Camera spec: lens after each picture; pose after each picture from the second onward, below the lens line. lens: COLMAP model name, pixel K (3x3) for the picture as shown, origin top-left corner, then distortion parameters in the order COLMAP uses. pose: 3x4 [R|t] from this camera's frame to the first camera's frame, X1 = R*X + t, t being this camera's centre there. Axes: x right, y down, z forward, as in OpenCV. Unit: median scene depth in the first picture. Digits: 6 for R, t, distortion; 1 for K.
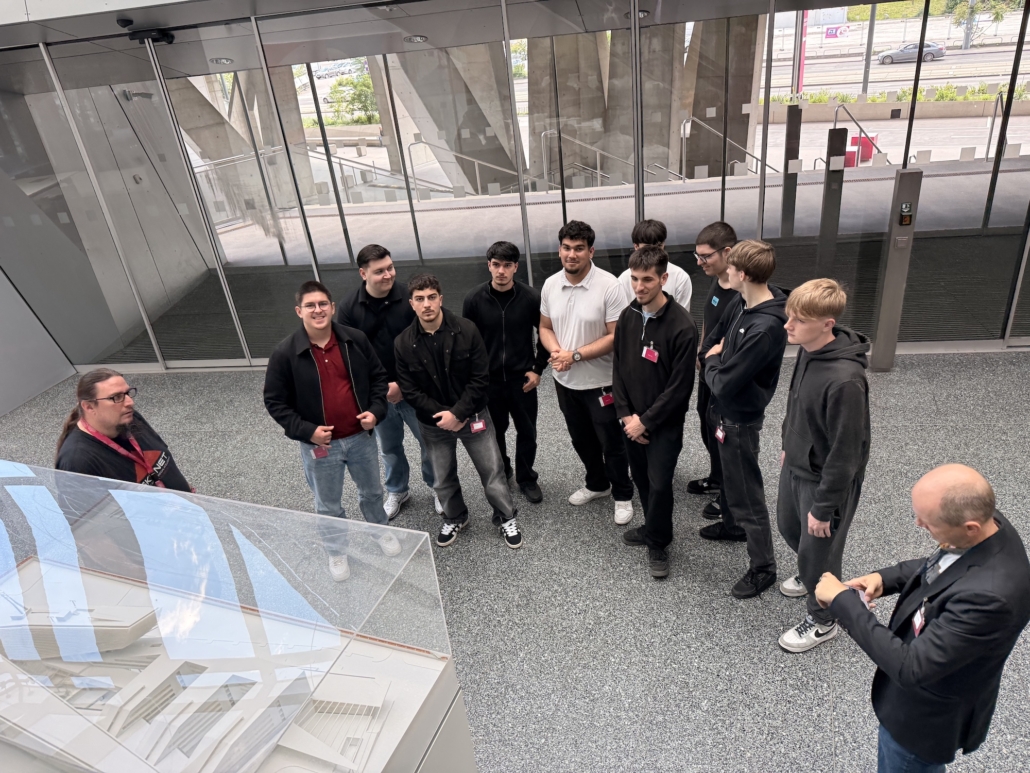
lens RADIAL K [[717.8, 0, 515.7], [0, 717.8, 387.8], [0, 0, 1]] dist [0.003212, 0.000881]
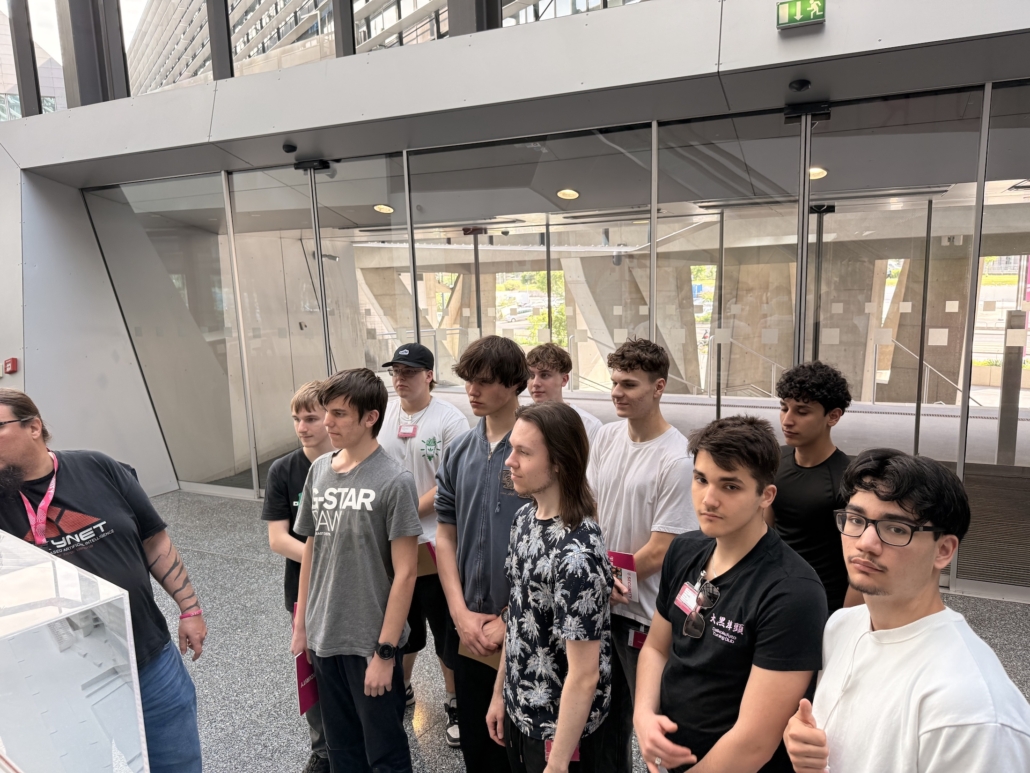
lens RADIAL K [[717.8, 0, 517.6], [0, 717.8, 384.0], [0, 0, 1]] dist [0.003212, 0.000881]
pose [[0.964372, 0.117308, -0.237120, 0.043373], [-0.183321, 0.942550, -0.279271, 0.031448], [0.190737, 0.312790, 0.930474, 0.135994]]
